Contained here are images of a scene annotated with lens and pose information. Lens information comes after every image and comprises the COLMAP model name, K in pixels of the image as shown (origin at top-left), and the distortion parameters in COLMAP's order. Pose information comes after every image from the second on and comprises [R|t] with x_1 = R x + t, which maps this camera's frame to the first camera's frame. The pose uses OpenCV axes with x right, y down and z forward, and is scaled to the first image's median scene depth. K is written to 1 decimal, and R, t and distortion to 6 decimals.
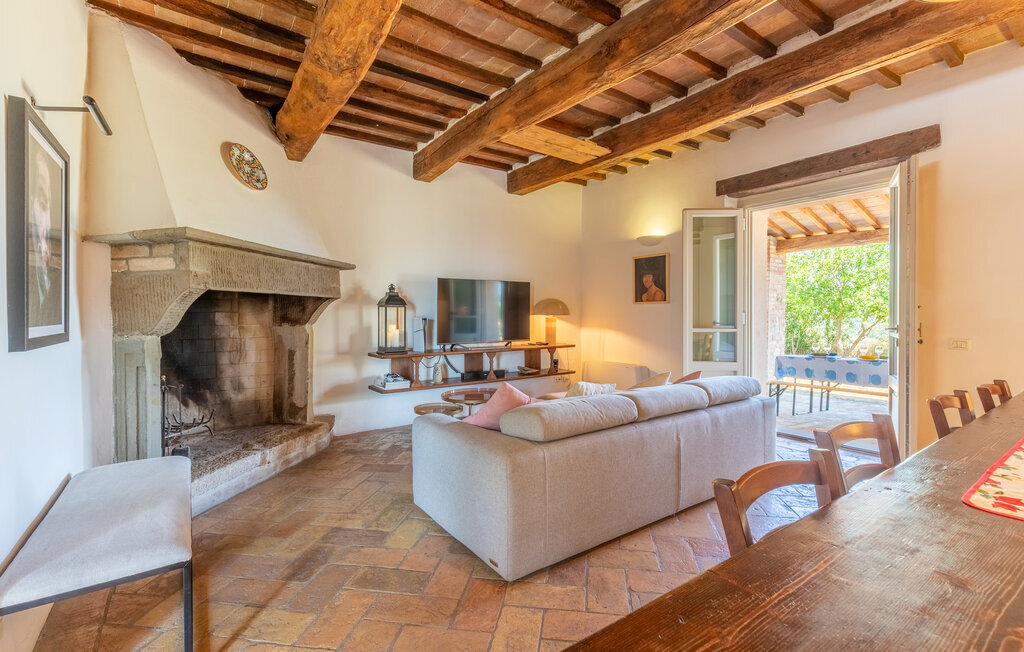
lens RADIAL K [[460.8, 0, 511.7], [0, 460.8, 318.3], [0, 0, 1]] dist [0.004705, 0.000641]
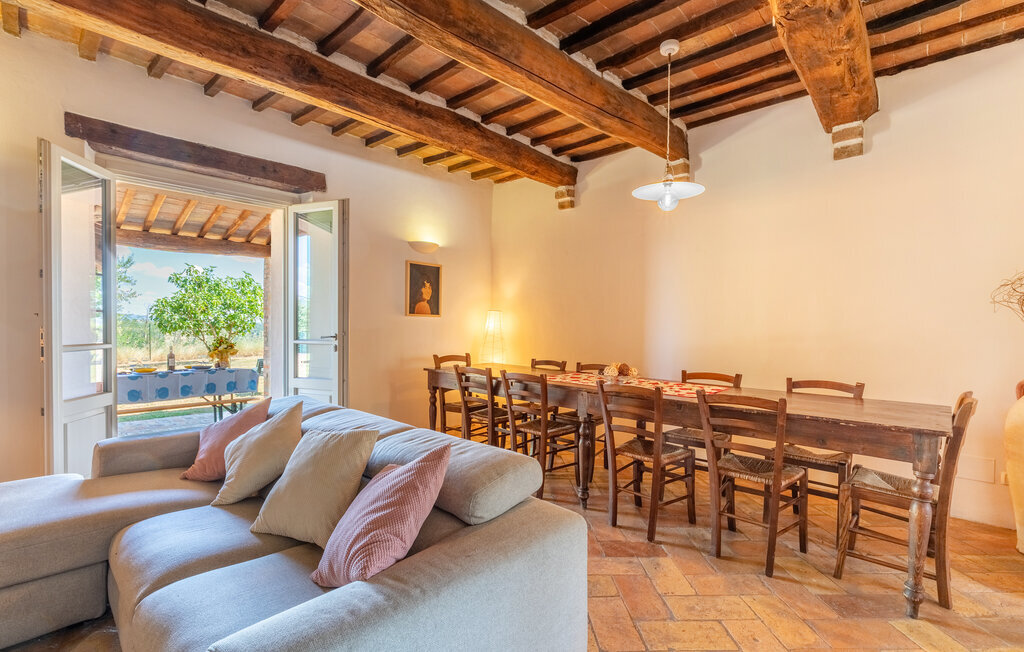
lens RADIAL K [[460.8, 0, 509.5], [0, 460.8, 330.2], [0, 0, 1]] dist [0.004705, 0.000641]
pose [[-0.200387, -0.023580, 0.979433, -0.407175], [-0.005093, 0.999722, 0.023026, -0.025031], [-0.979703, -0.000374, -0.200452, 0.739391]]
